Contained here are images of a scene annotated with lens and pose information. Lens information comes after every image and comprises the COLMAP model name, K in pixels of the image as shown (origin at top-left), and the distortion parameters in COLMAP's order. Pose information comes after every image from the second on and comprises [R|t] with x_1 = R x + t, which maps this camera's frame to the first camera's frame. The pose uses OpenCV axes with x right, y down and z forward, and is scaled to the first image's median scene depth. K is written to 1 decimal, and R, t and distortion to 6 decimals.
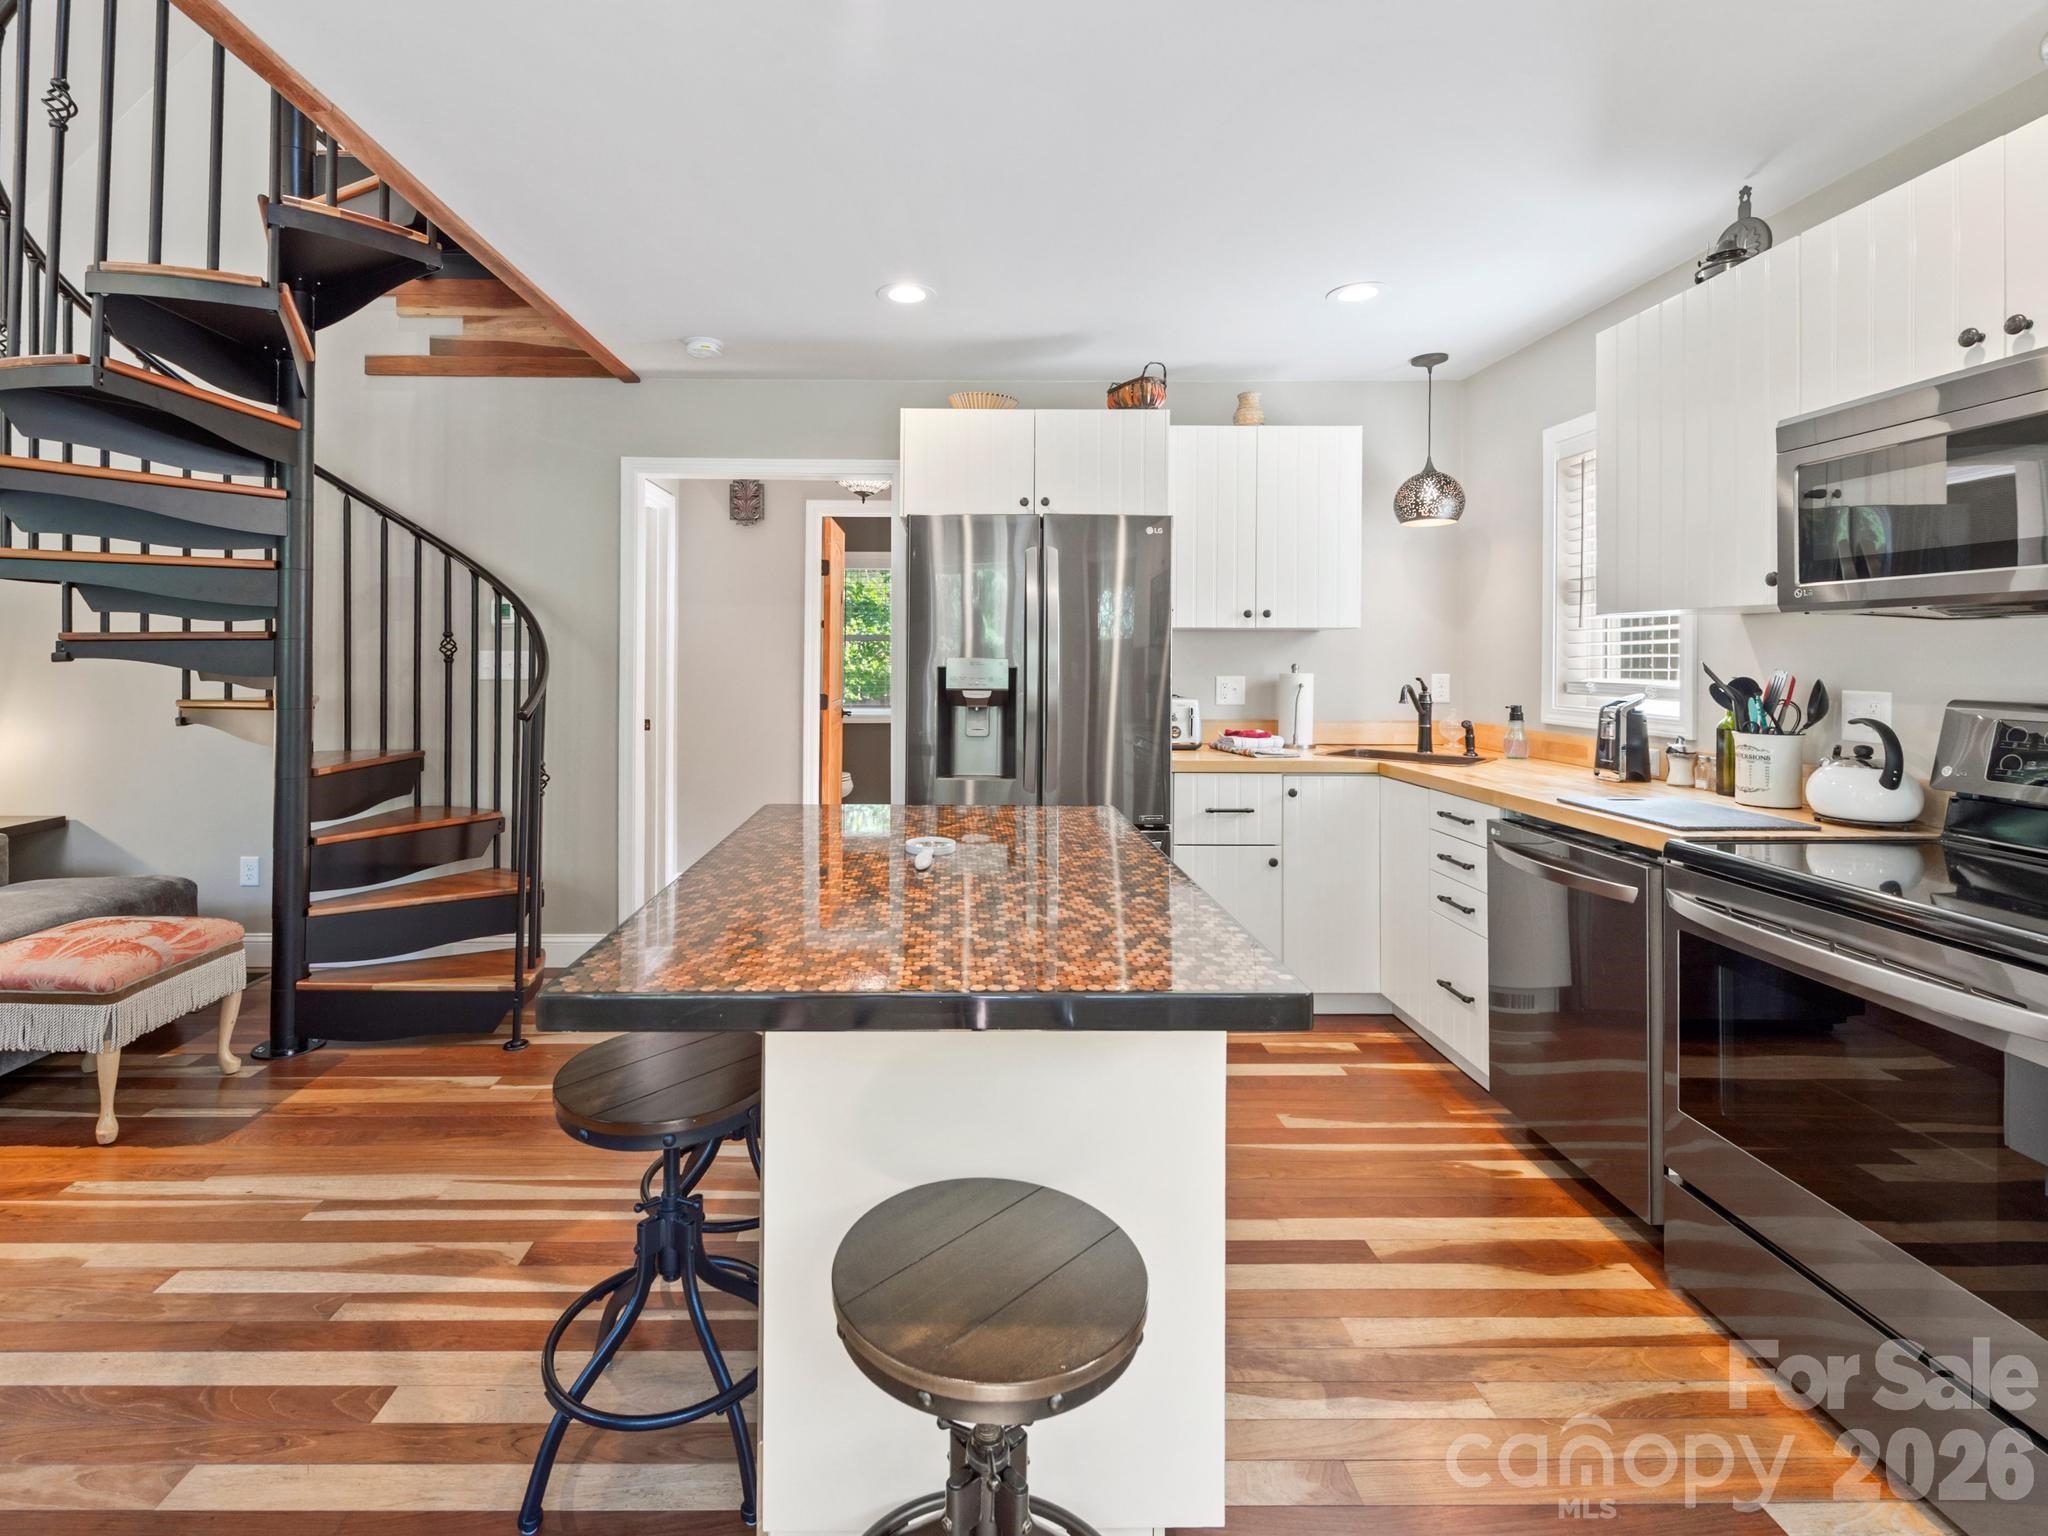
lens RADIAL K [[958.4, 0, 948.9], [0, 958.4, 655.2], [0, 0, 1]] dist [0.016395, -0.005990]
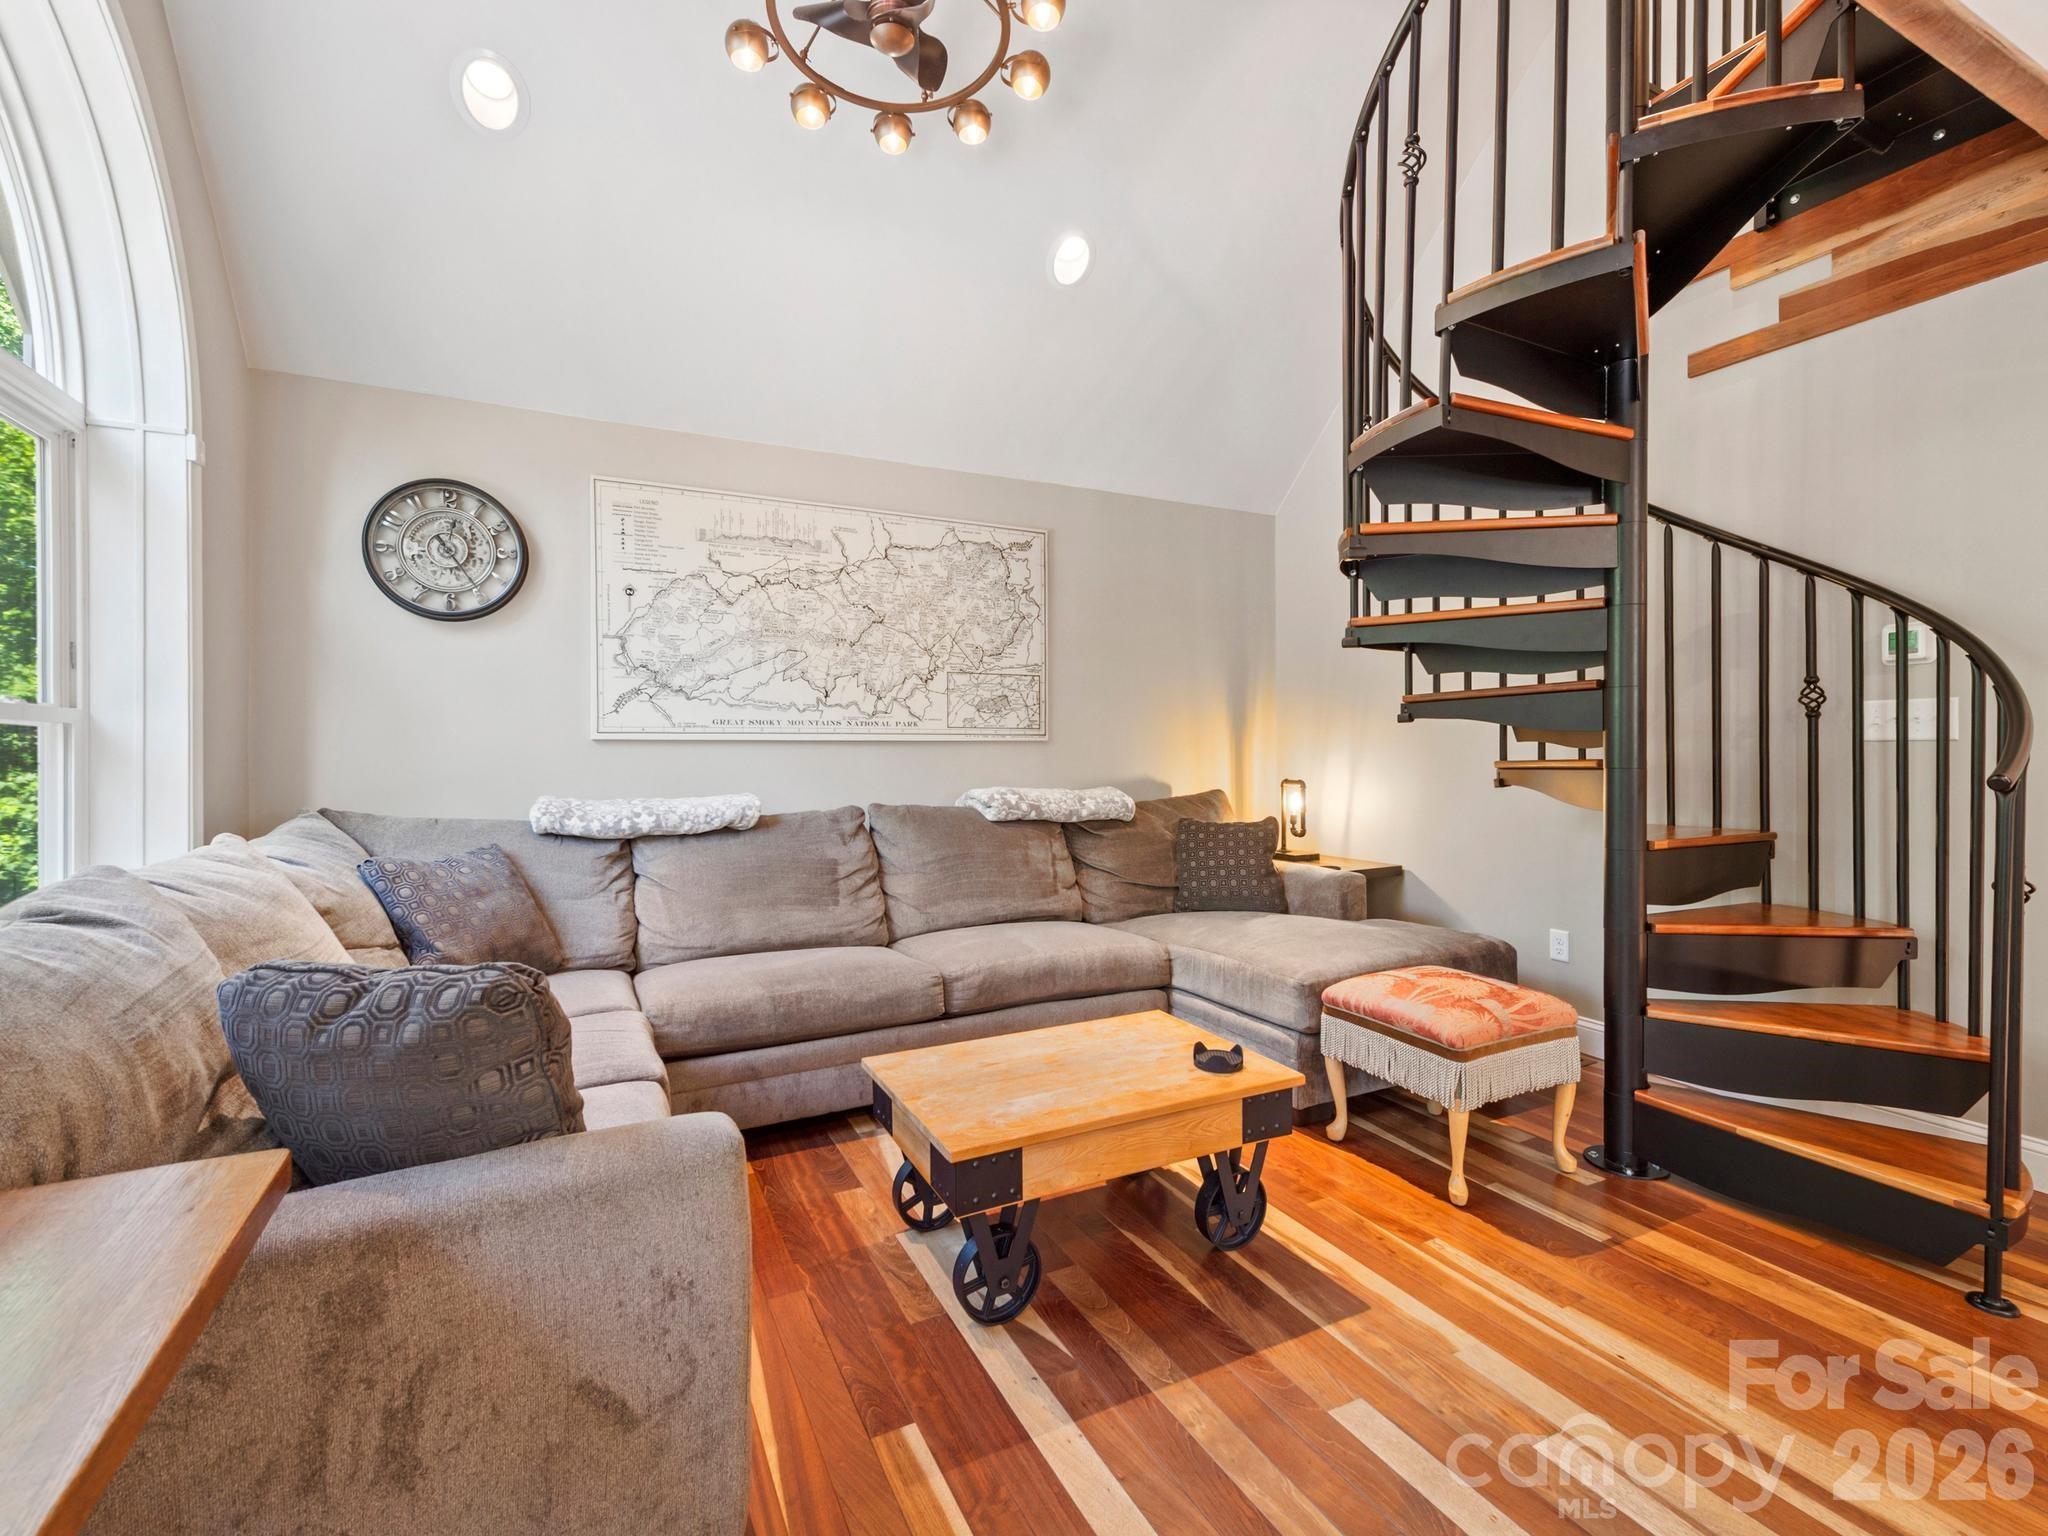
lens RADIAL K [[916.9, 0, 1027.4], [0, 916.9, 747.4], [0, 0, 1]] dist [0.020082, -0.008021]
pose [[0.451150, -0.005945, -0.892428, -0.188040], [0.005716, 0.999977, -0.003772, 0.036976], [0.892430, -0.003399, 0.451173, 0.158507]]
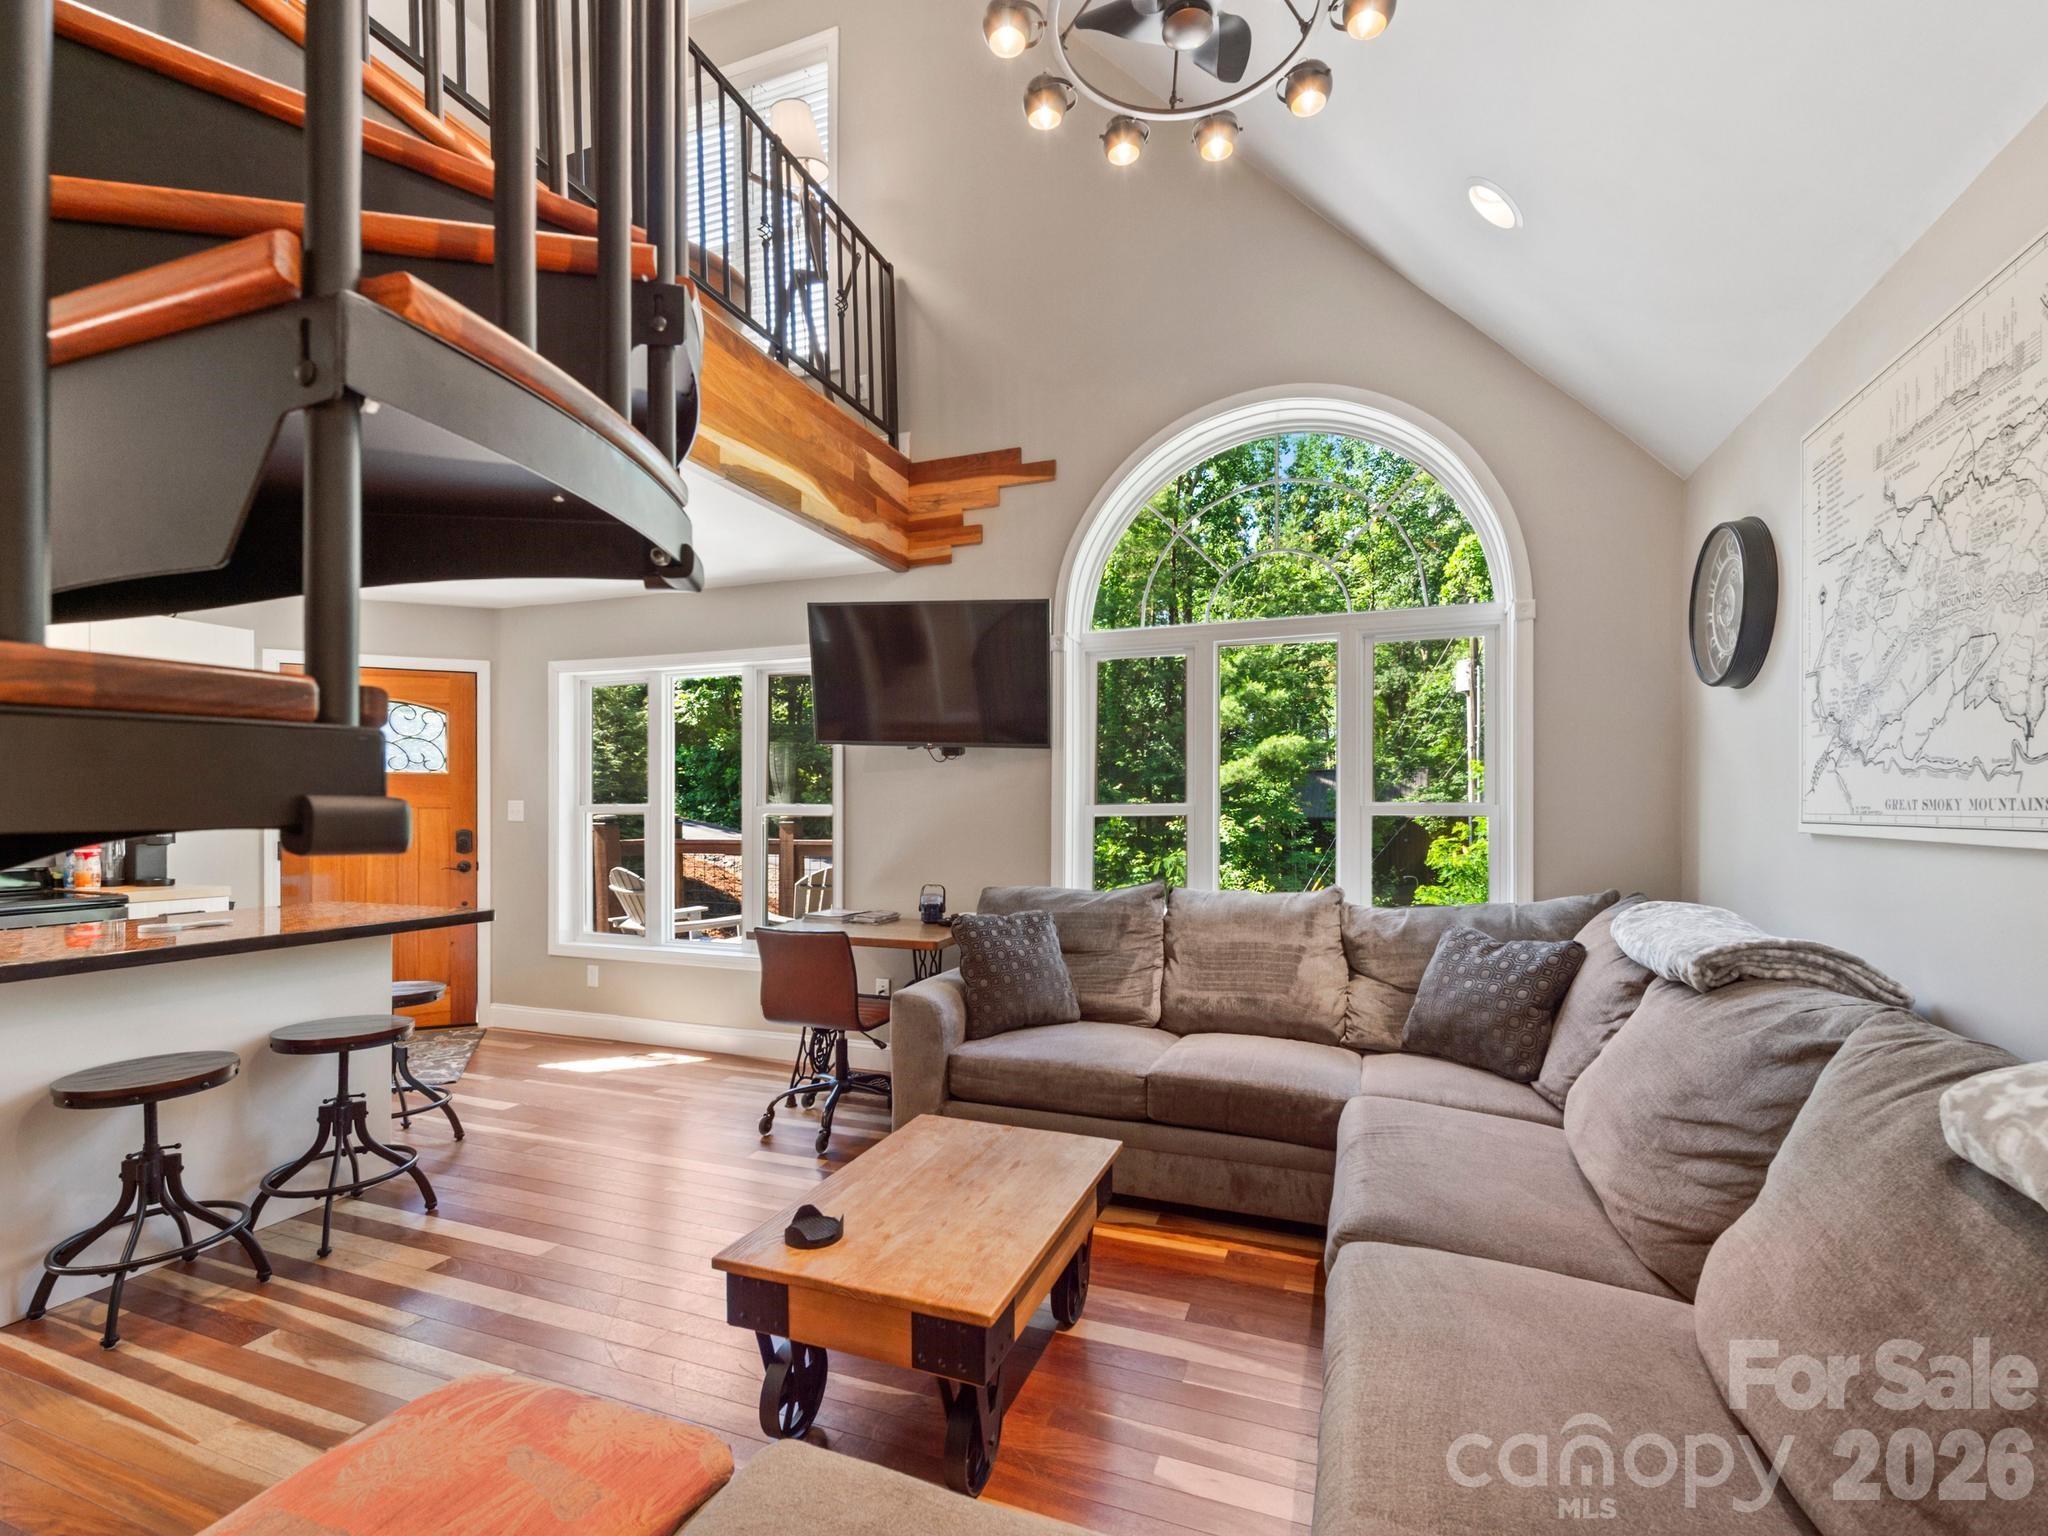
lens RADIAL K [[916.9, 0, 1008.5], [0, 916.9, 814.4], [0, 0, 1]] dist [0.020082, -0.008021]
pose [[-0.929926, -0.003978, 0.367726, -1.072349], [-0.001279, 0.999970, 0.007584, 0.001236], [-0.367745, 0.006582, -0.929903, 1.099388]]
